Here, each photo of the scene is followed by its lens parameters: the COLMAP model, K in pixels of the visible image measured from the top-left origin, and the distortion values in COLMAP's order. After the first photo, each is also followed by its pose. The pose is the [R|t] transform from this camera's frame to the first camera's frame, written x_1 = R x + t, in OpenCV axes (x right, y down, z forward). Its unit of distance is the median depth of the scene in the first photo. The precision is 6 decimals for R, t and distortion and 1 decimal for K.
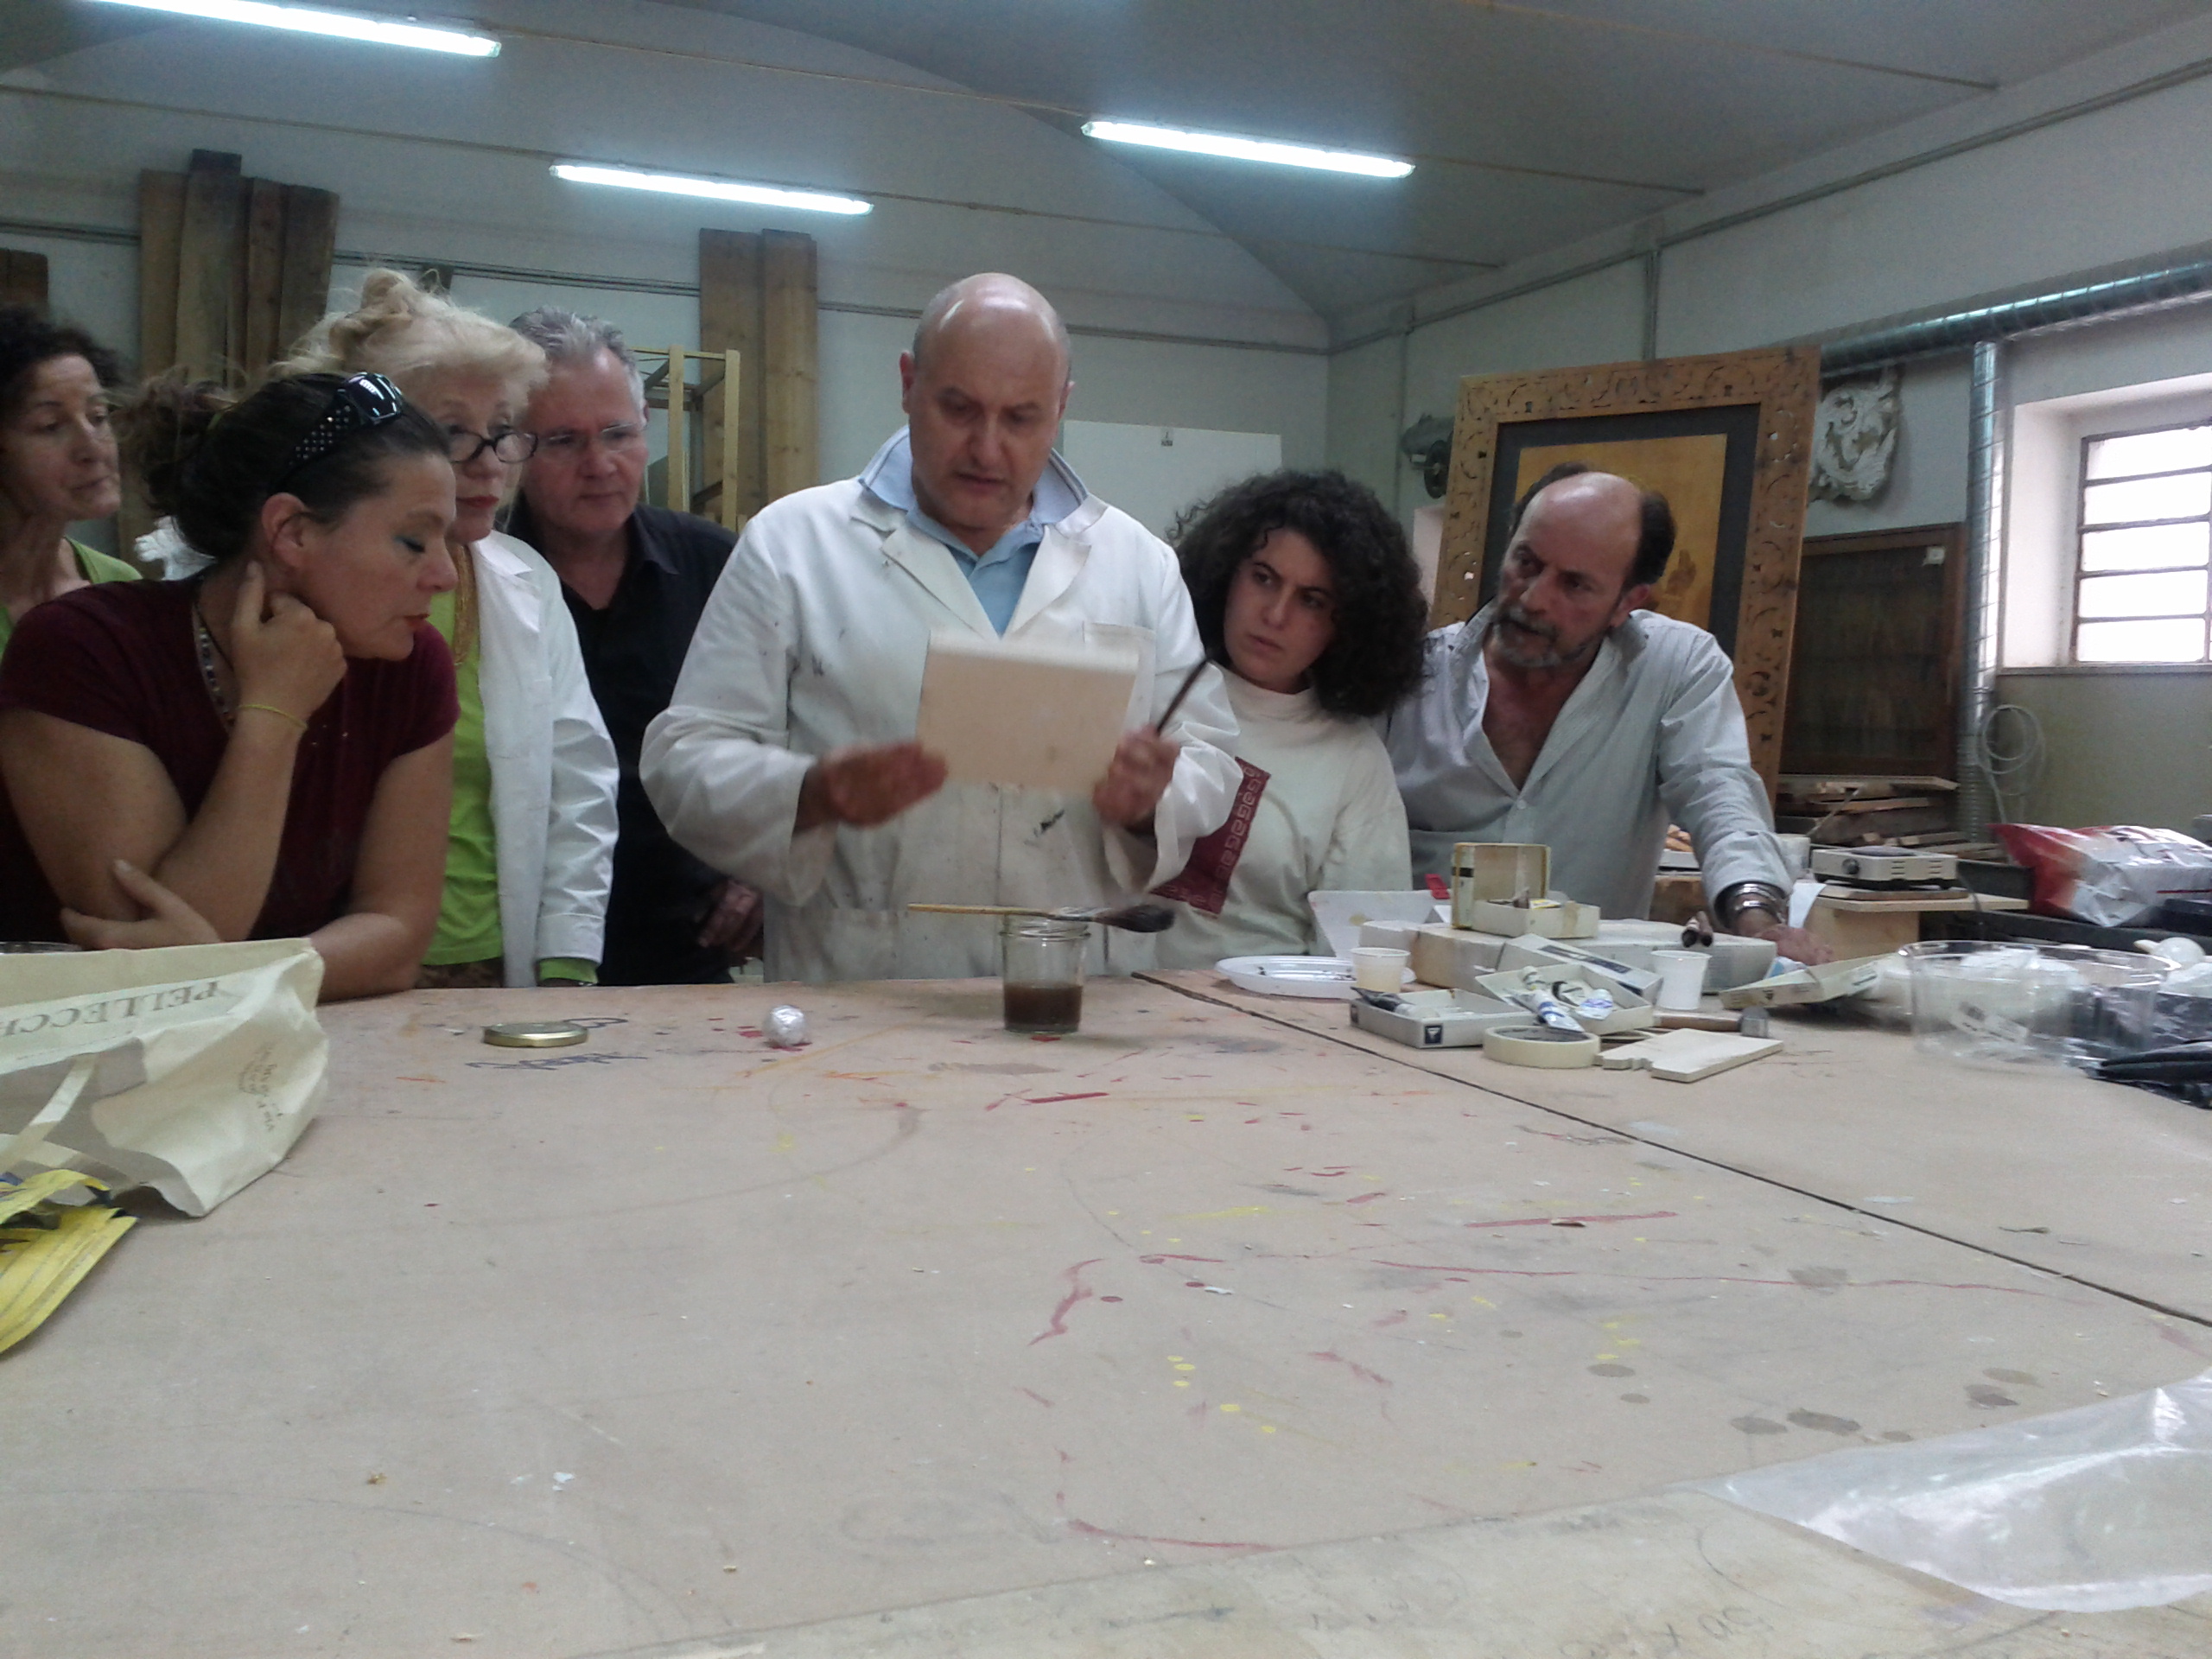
lens RADIAL K [[2106.0, 0, 1106.0], [0, 2106.0, 829.5], [0, 0, 1]] dist [0.100508, -0.260194]
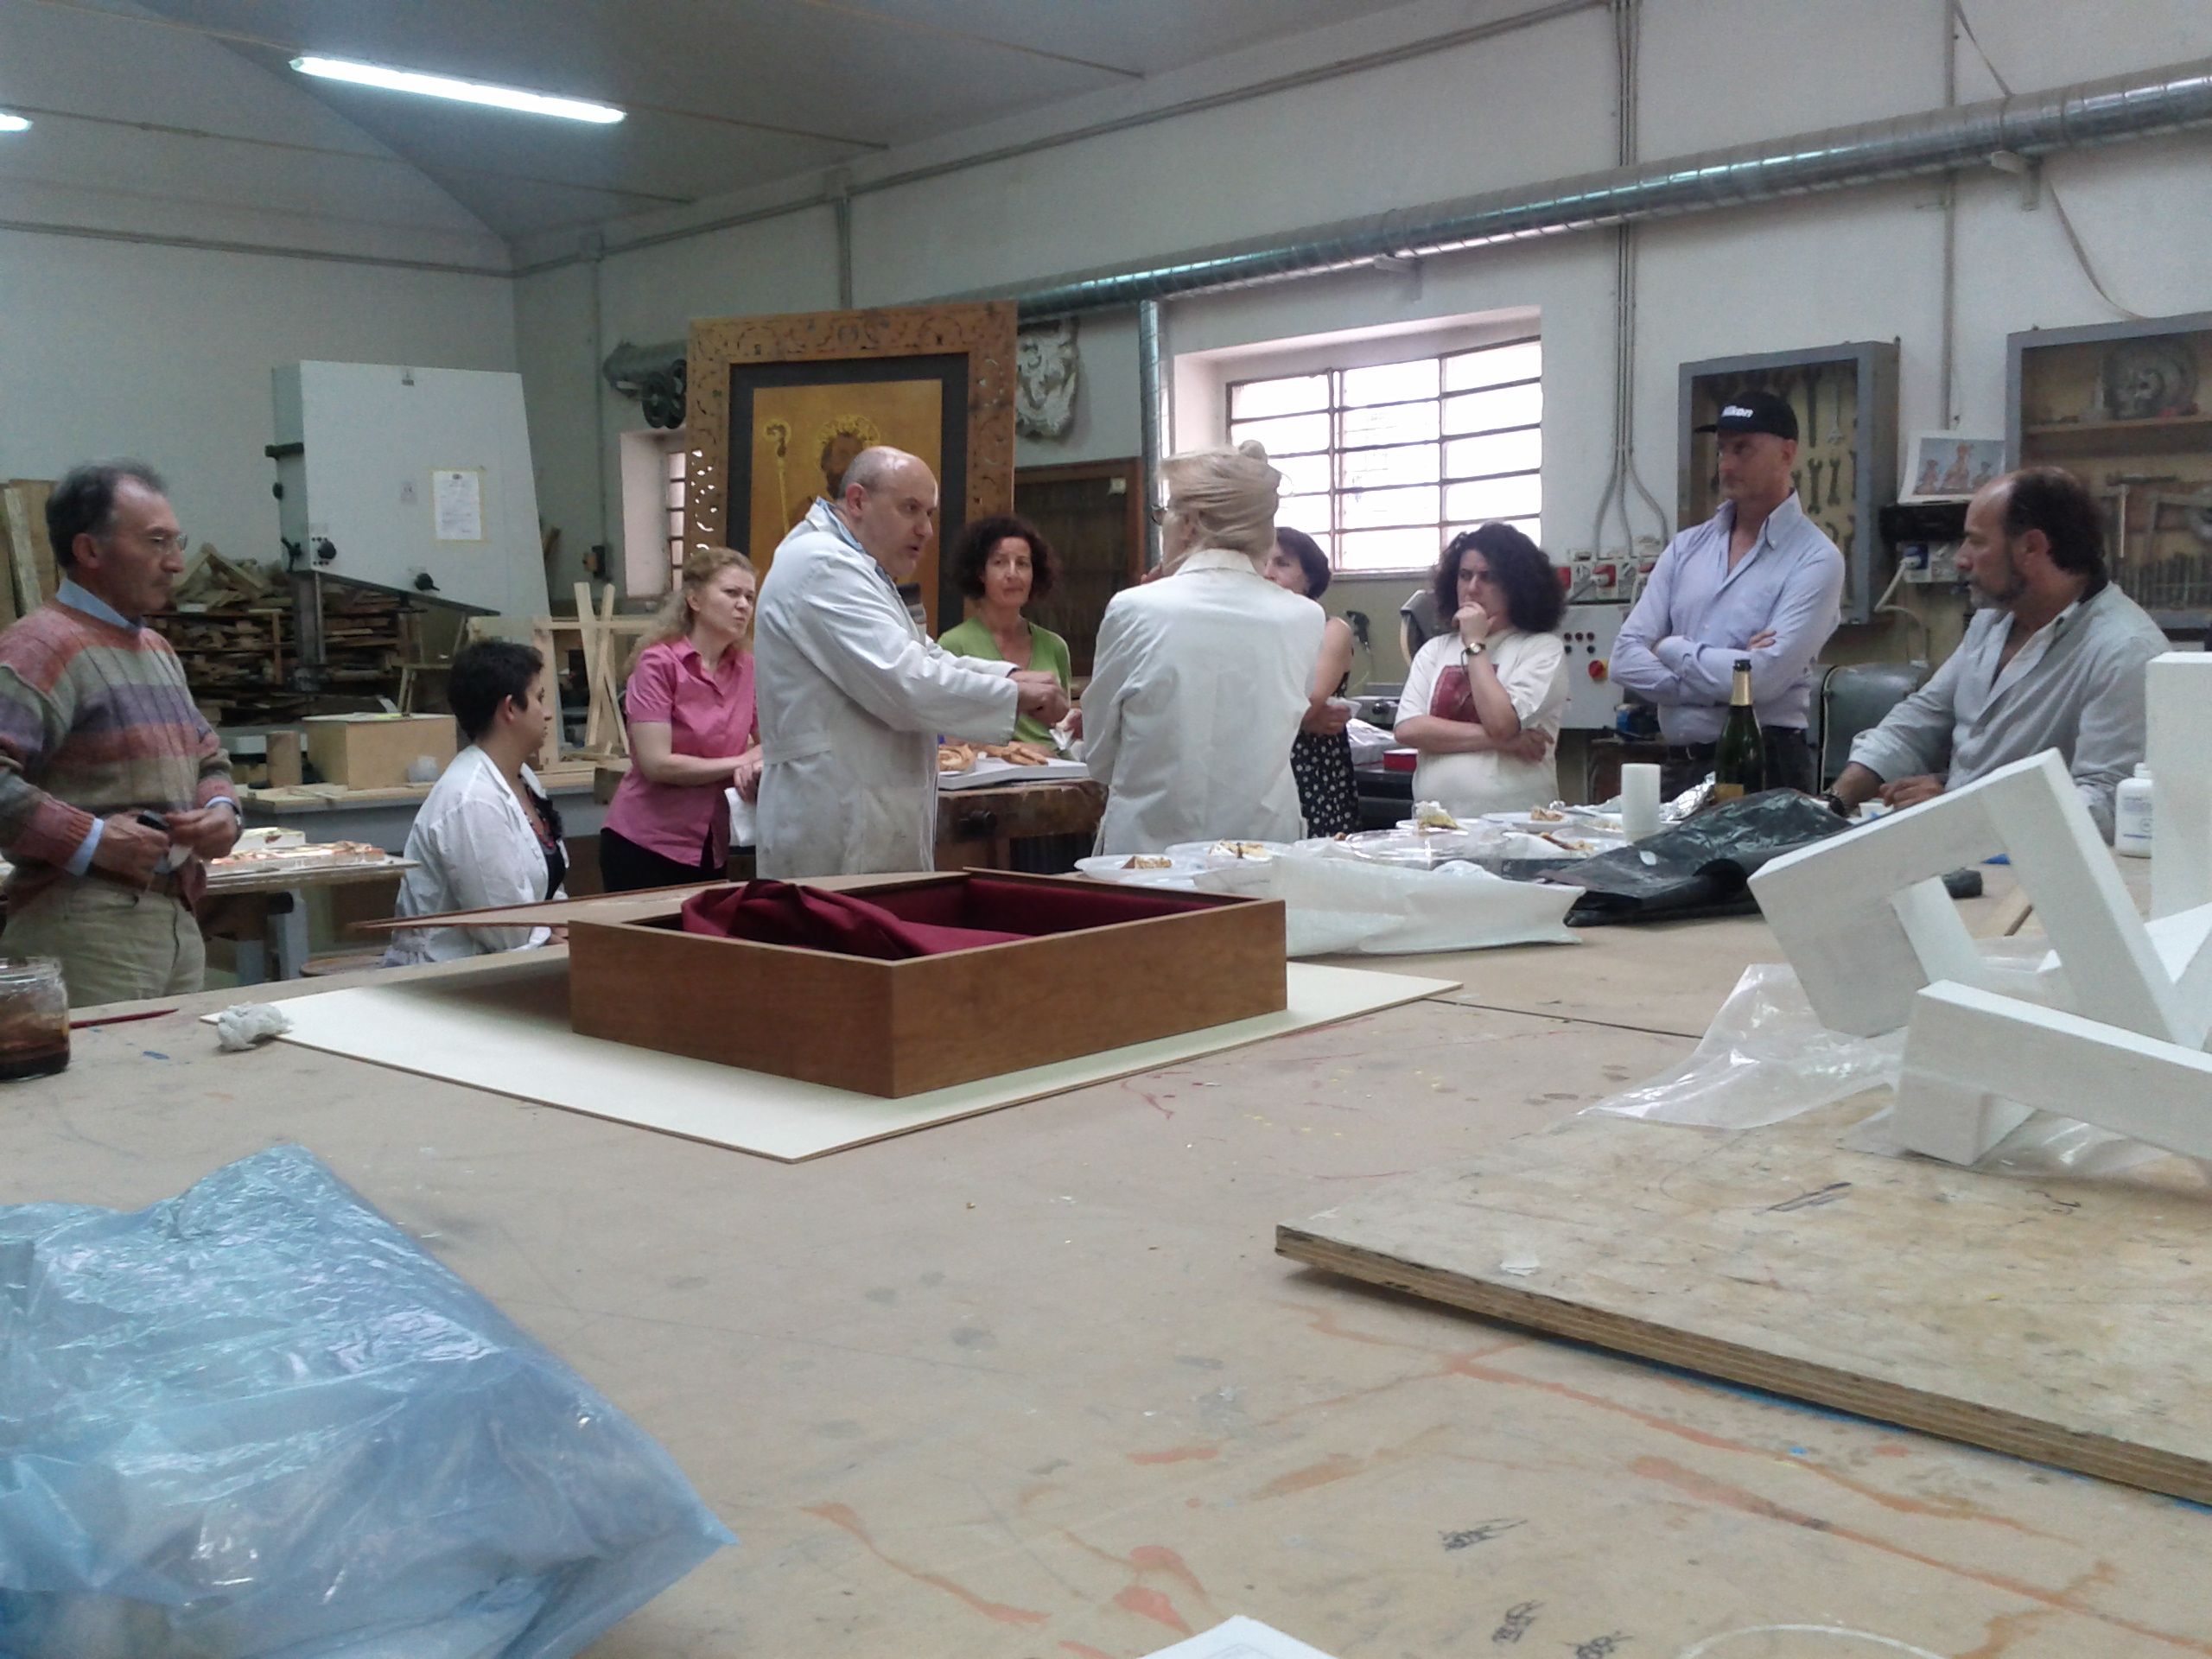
lens RADIAL K [[2106.0, 0, 1106.0], [0, 2106.0, 829.5], [0, 0, 1]] dist [0.100508, -0.260194]
pose [[0.917564, -0.085556, 0.388275, -0.081074], [0.066722, 0.995858, 0.061762, -0.012666], [-0.391951, -0.030764, 0.919472, -0.066984]]
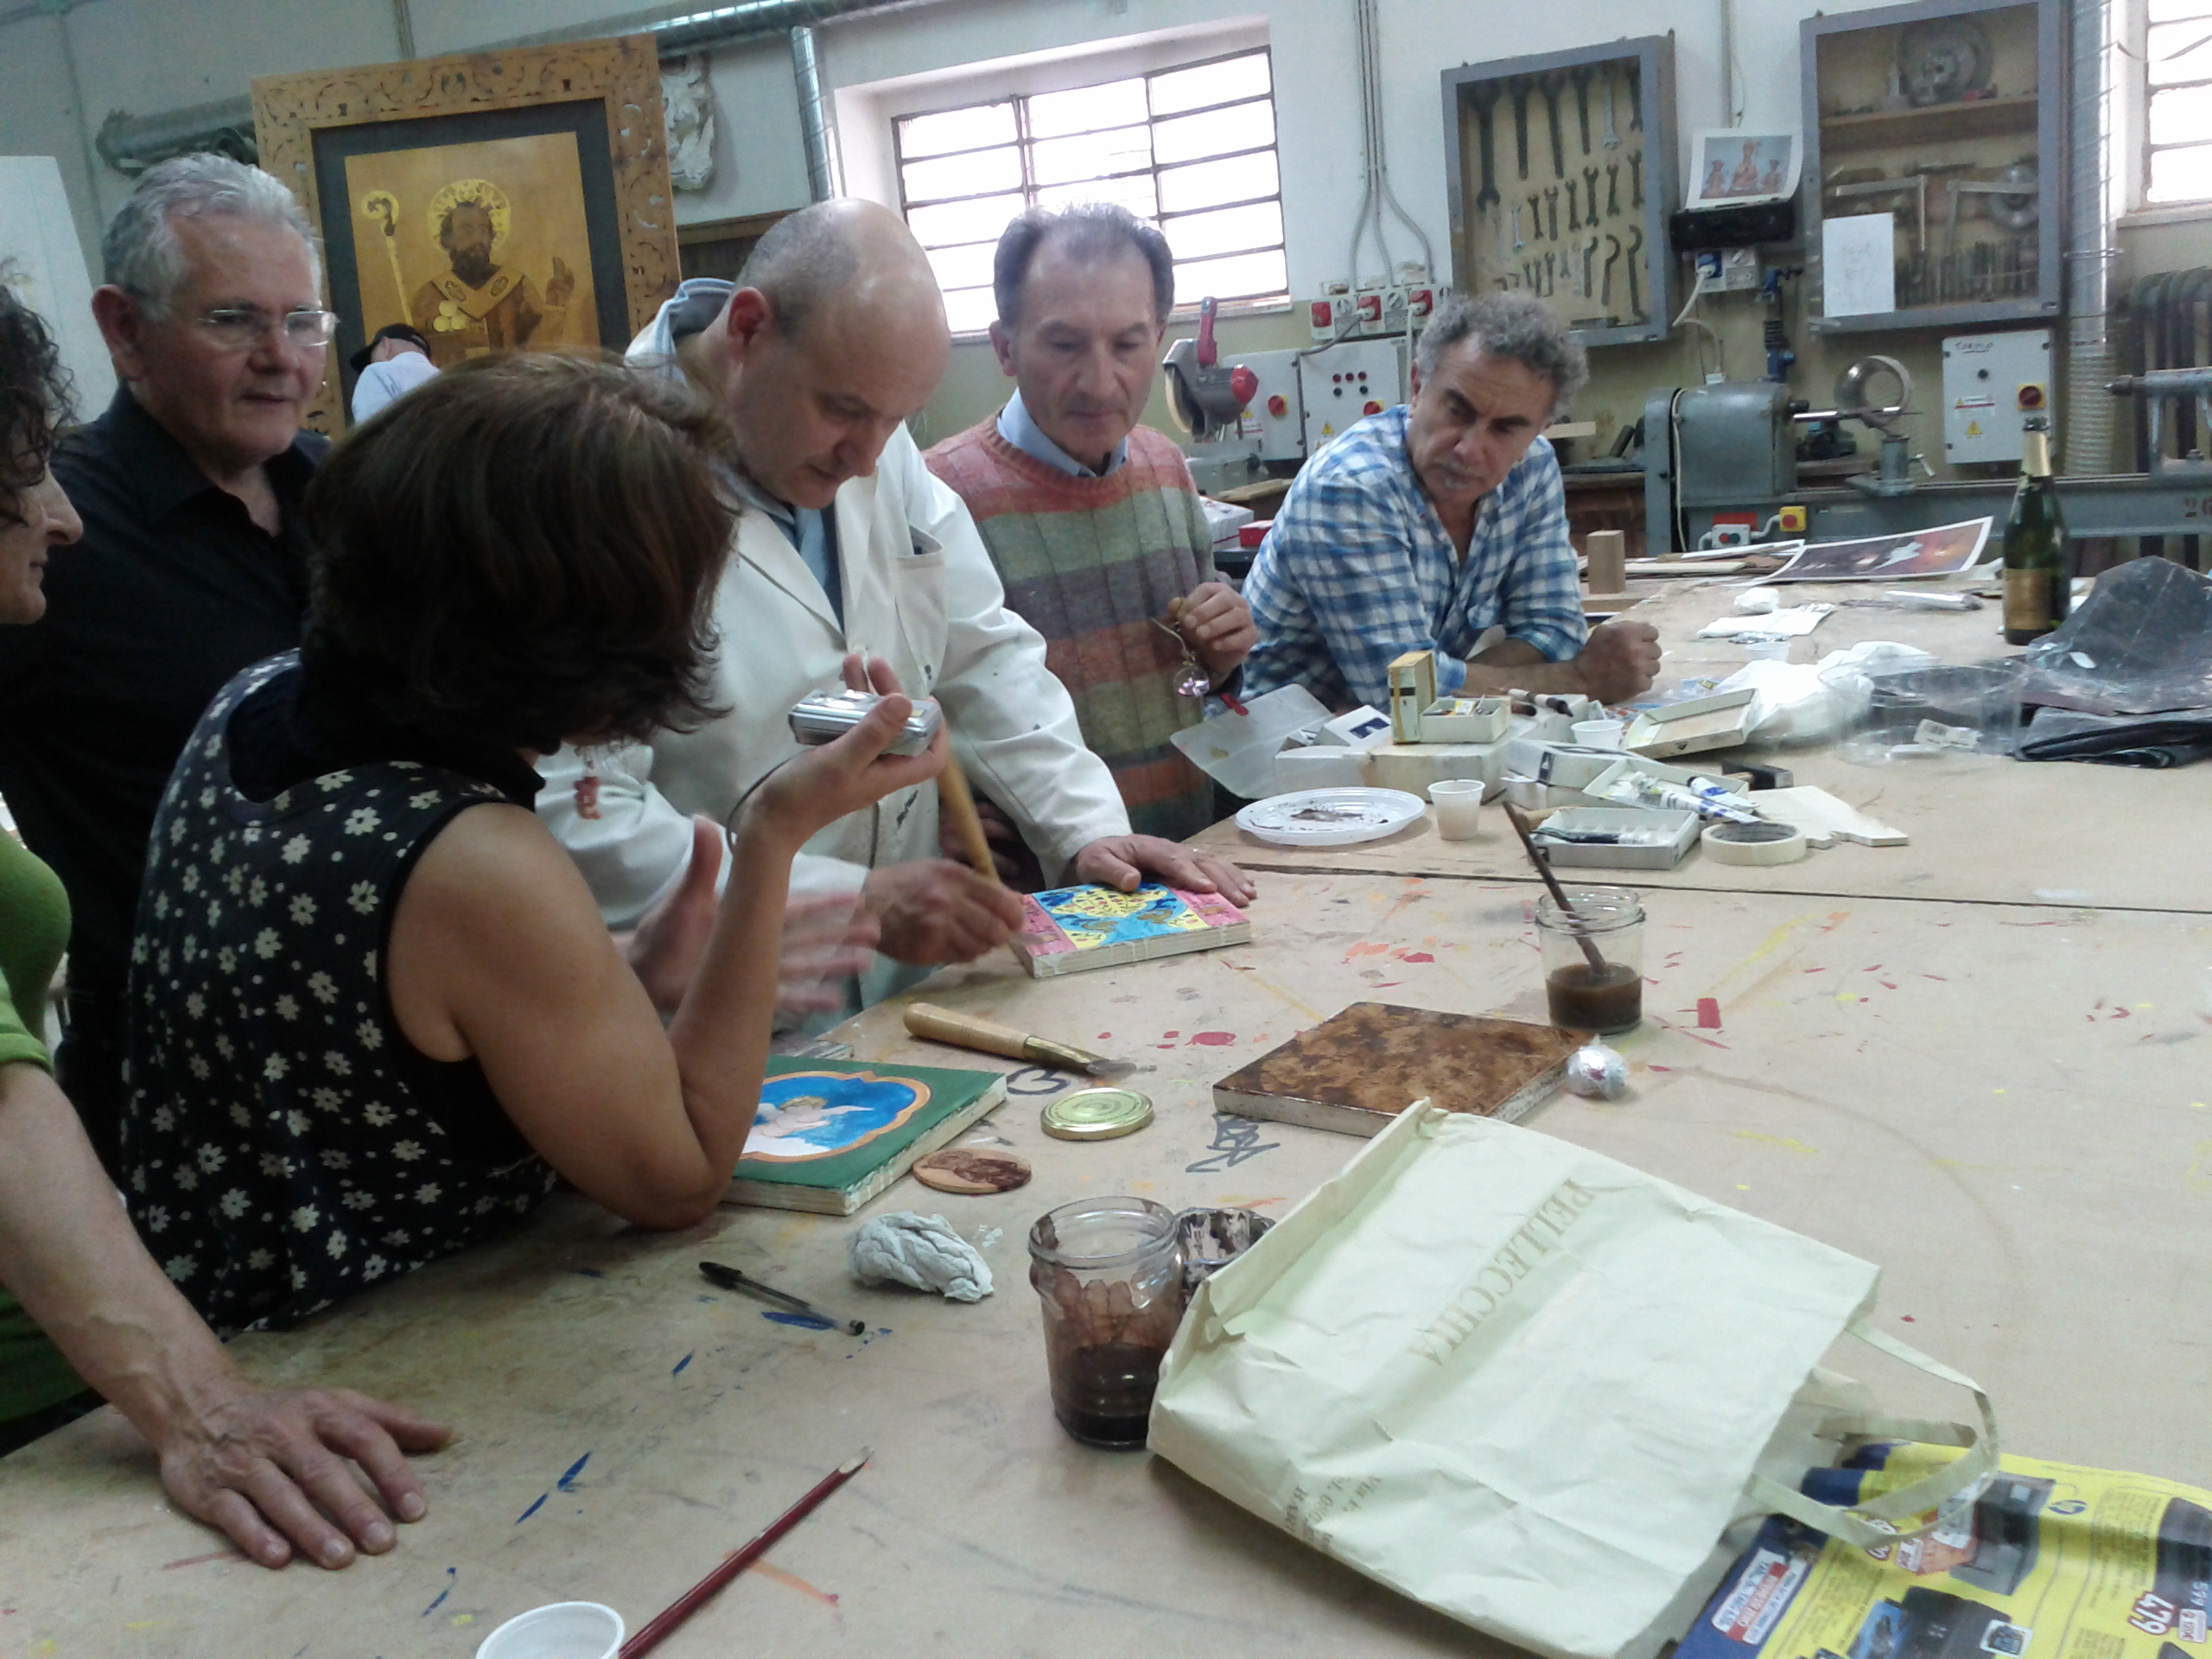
lens RADIAL K [[2106.0, 0, 1106.0], [0, 2106.0, 829.5], [0, 0, 1]] dist [0.100508, -0.260194]
pose [[0.785850, -0.244412, 0.568070, -0.145529], [0.153022, 0.966872, 0.204310, -0.039002], [-0.599186, -0.073630, 0.797217, 0.056697]]
